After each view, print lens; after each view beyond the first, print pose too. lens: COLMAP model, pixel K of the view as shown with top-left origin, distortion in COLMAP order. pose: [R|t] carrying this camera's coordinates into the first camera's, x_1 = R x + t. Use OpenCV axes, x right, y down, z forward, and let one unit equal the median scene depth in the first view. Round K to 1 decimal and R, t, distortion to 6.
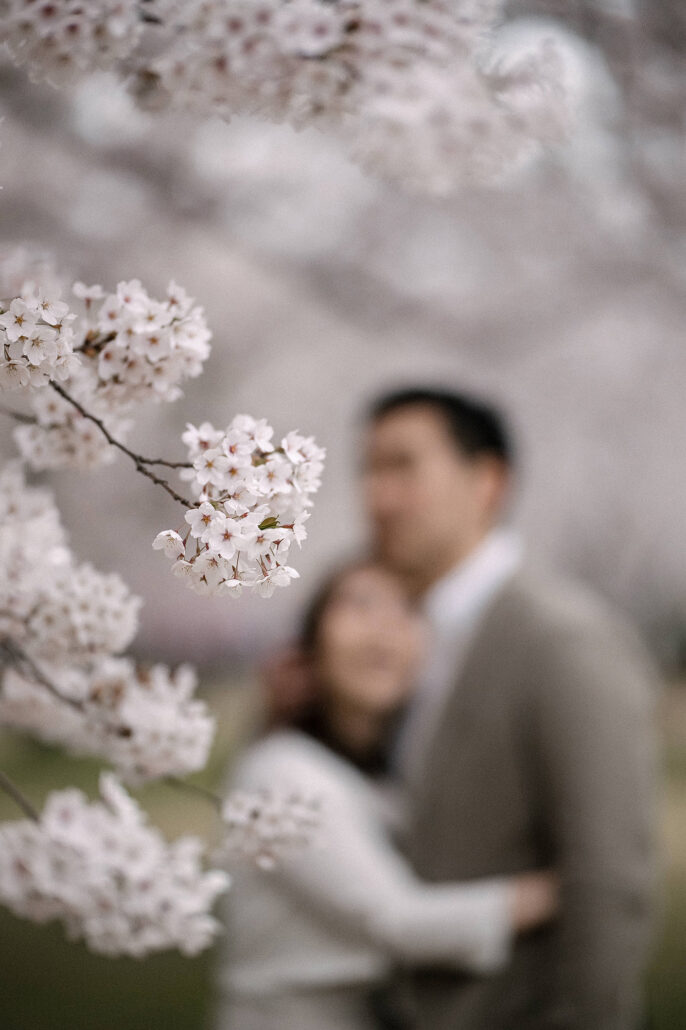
lens RADIAL K [[2536.0, 0, 343.0], [0, 2536.0, 515.0], [0, 0, 1]] dist [0.127849, -0.339131]
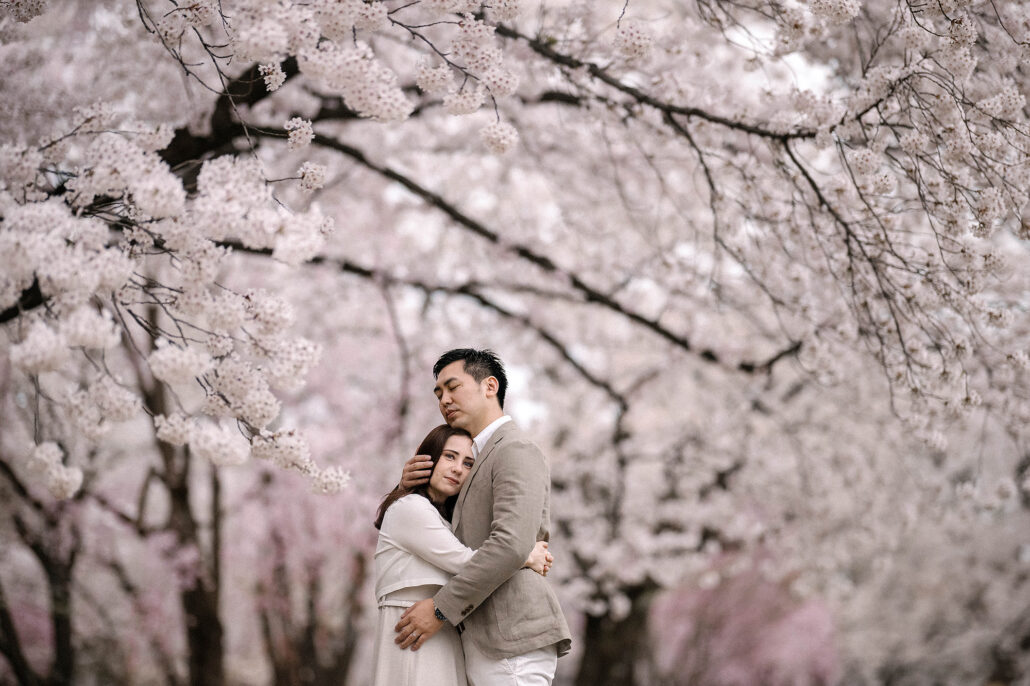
lens RADIAL K [[2536.0, 0, 515.0], [0, 2536.0, 343.0], [0, 0, 1]] dist [0.127849, -0.339131]
pose [[0.976535, -0.025271, -0.213871, 0.860400], [-0.000085, 0.993046, -0.117729, 0.326069], [0.215358, 0.114984, 0.969742, -1.940129]]
